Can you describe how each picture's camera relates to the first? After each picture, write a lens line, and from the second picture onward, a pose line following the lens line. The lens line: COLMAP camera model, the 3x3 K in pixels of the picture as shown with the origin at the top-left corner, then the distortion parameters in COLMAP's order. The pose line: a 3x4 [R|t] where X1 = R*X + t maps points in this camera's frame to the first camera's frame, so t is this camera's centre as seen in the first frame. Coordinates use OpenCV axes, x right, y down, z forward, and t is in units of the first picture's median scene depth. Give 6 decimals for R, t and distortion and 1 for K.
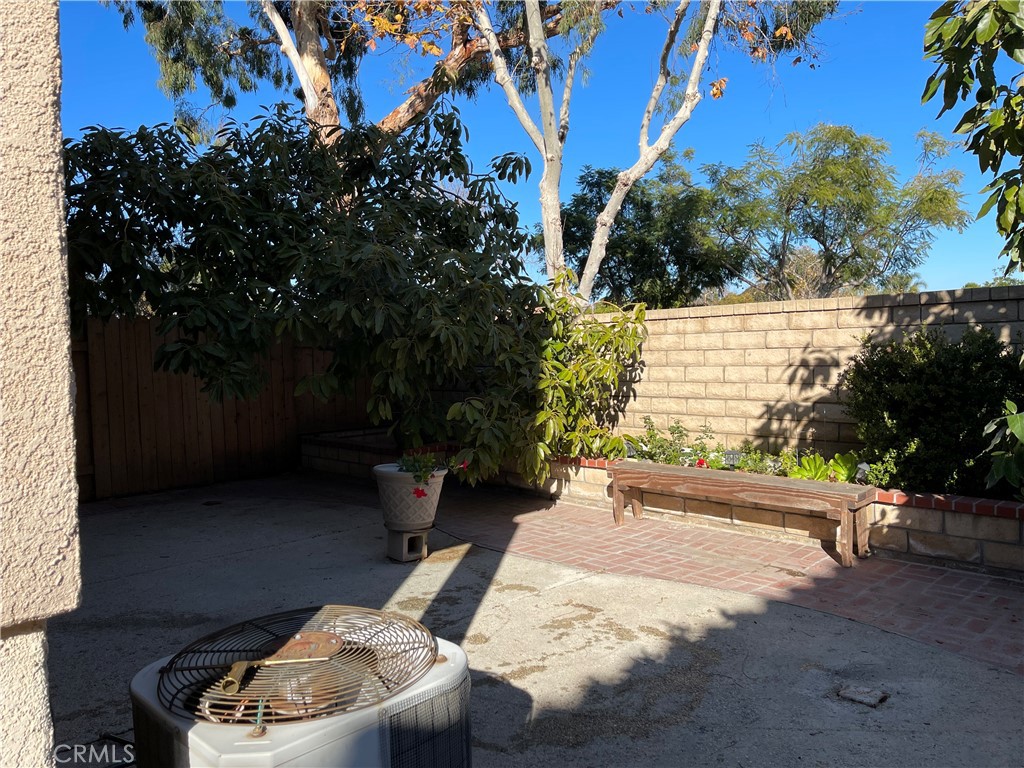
lens RADIAL K [[745.3, 0, 517.8], [0, 745.3, 385.8], [0, 0, 1]] dist [0.083525, -0.122723]
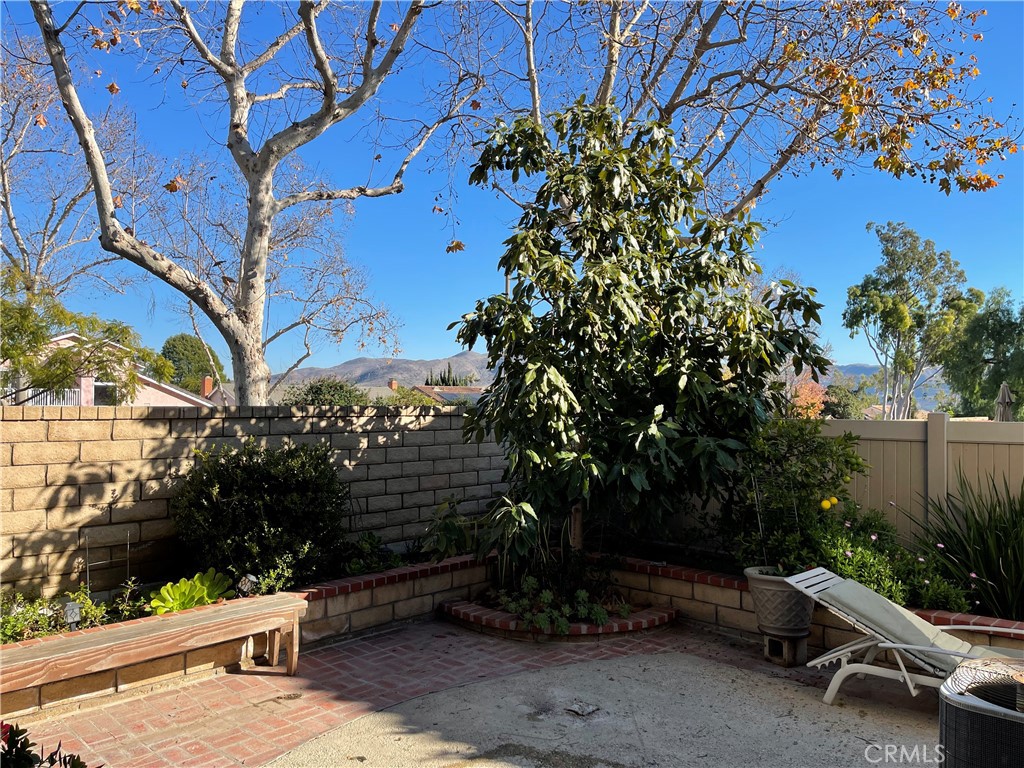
lens RADIAL K [[745.3, 0, 517.8], [0, 745.3, 385.8], [0, 0, 1]] dist [0.083525, -0.122723]
pose [[-0.008111, 0.050099, 0.998711, -0.536982], [0.054306, 0.997292, -0.049587, -0.077012], [-0.998491, 0.053834, -0.010810, 0.578430]]
